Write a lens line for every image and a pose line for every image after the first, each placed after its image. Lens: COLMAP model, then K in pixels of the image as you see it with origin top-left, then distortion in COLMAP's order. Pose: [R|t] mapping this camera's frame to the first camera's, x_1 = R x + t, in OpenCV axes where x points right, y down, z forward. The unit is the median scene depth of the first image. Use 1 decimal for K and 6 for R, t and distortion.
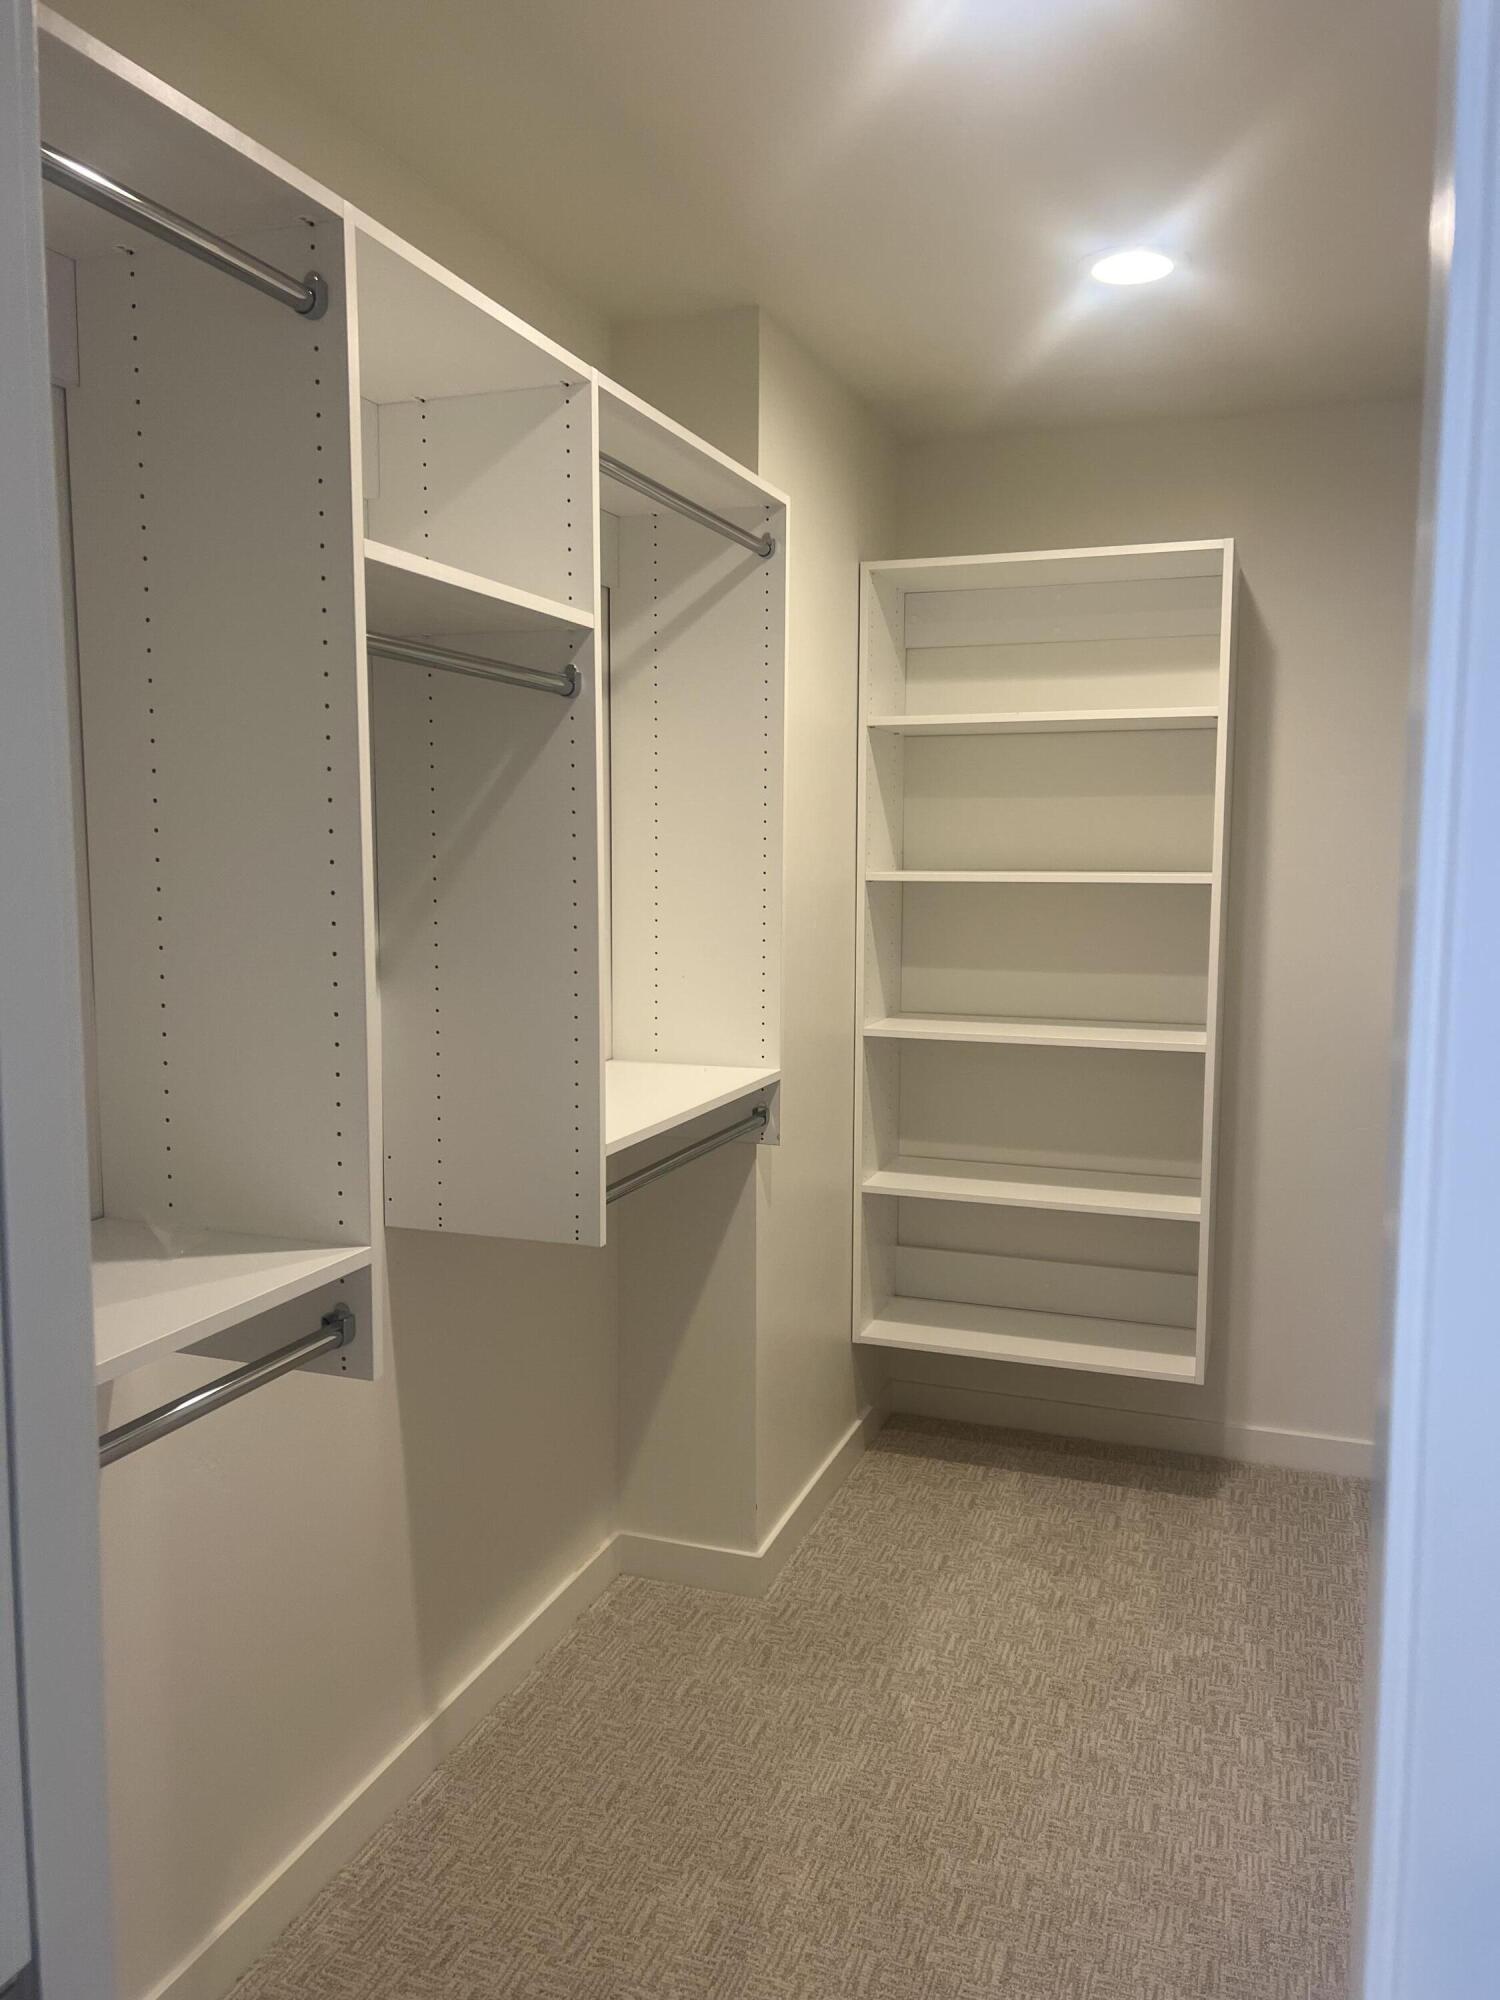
lens RADIAL K [[1502.7, 0, 751.1], [0, 1502.7, 999.1], [0, 0, 1]] dist [0.000682, -0.019885]
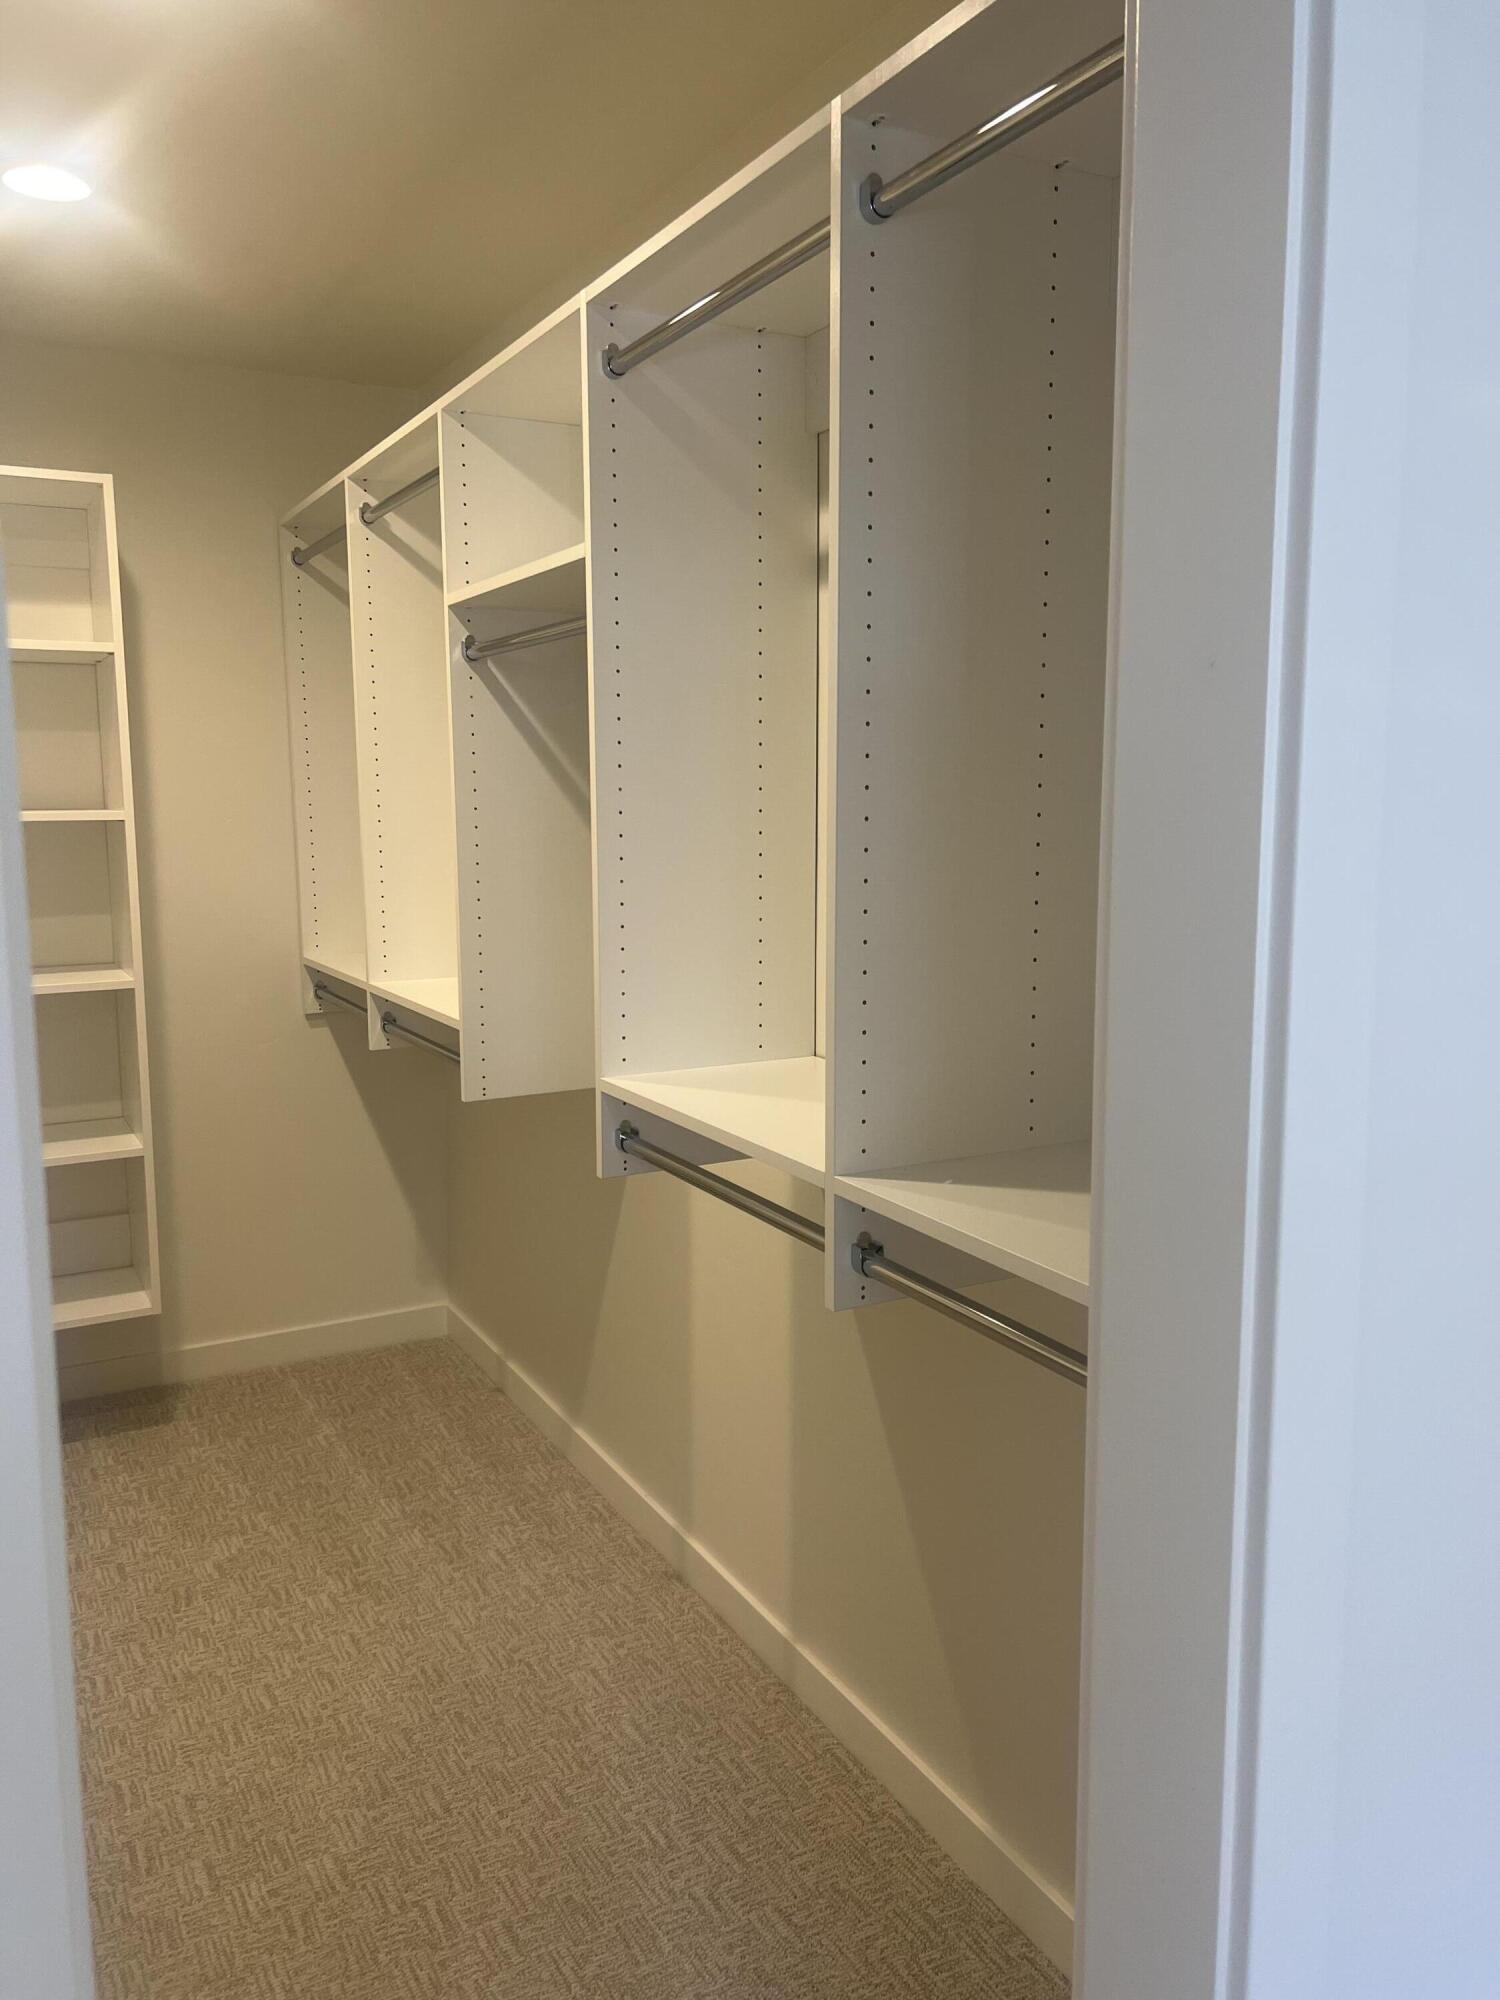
lens RADIAL K [[1502.7, 0, 756.4], [0, 1502.7, 999.2], [0, 0, 1]] dist [0.000682, -0.019885]
pose [[0.656394, -0.118982, 0.744977, -0.215889], [0.091005, 0.992762, 0.078373, 0.002141], [-0.748910, 0.016353, 0.662470, 0.022939]]
